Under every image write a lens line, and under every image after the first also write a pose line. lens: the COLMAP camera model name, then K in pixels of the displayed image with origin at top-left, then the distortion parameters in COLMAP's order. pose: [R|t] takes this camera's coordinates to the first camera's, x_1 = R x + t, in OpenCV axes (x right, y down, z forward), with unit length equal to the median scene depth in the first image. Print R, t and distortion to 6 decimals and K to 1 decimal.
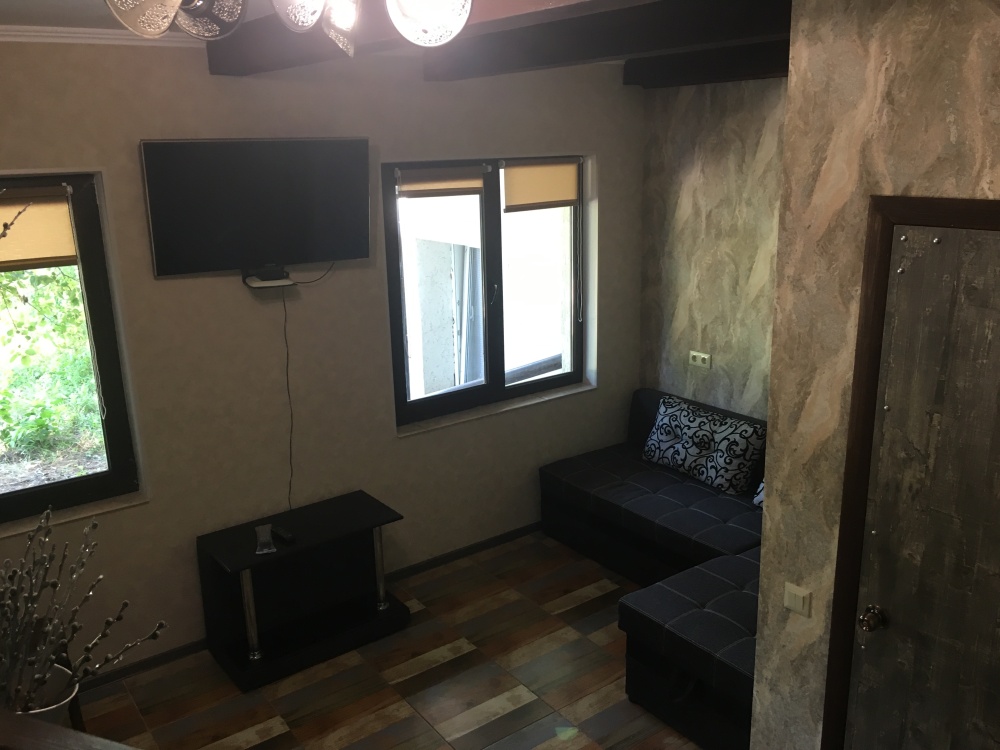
lens RADIAL K [[858.3, 0, 501.9], [0, 858.3, 371.6], [0, 0, 1]] dist [0.086072, -0.129117]
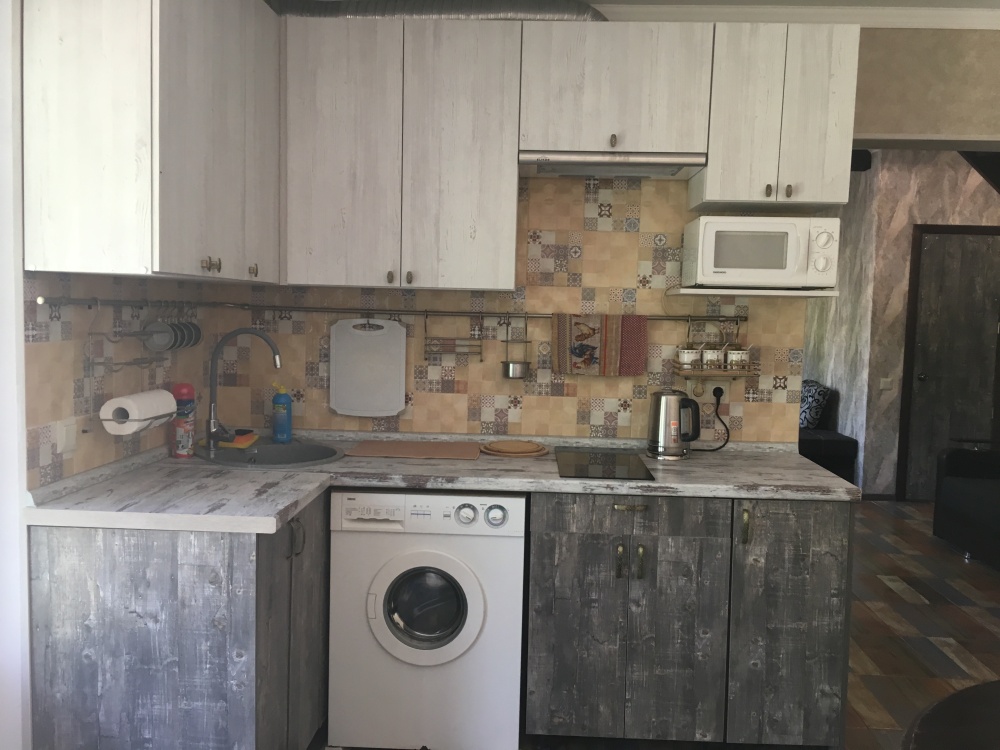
lens RADIAL K [[858.3, 0, 501.9], [0, 858.3, 371.6], [0, 0, 1]] dist [0.086072, -0.129117]
pose [[0.627826, -0.013761, 0.778232, -1.349250], [0.161919, 0.980279, -0.113292, 0.193559], [-0.761325, 0.197139, 0.617673, 0.168303]]
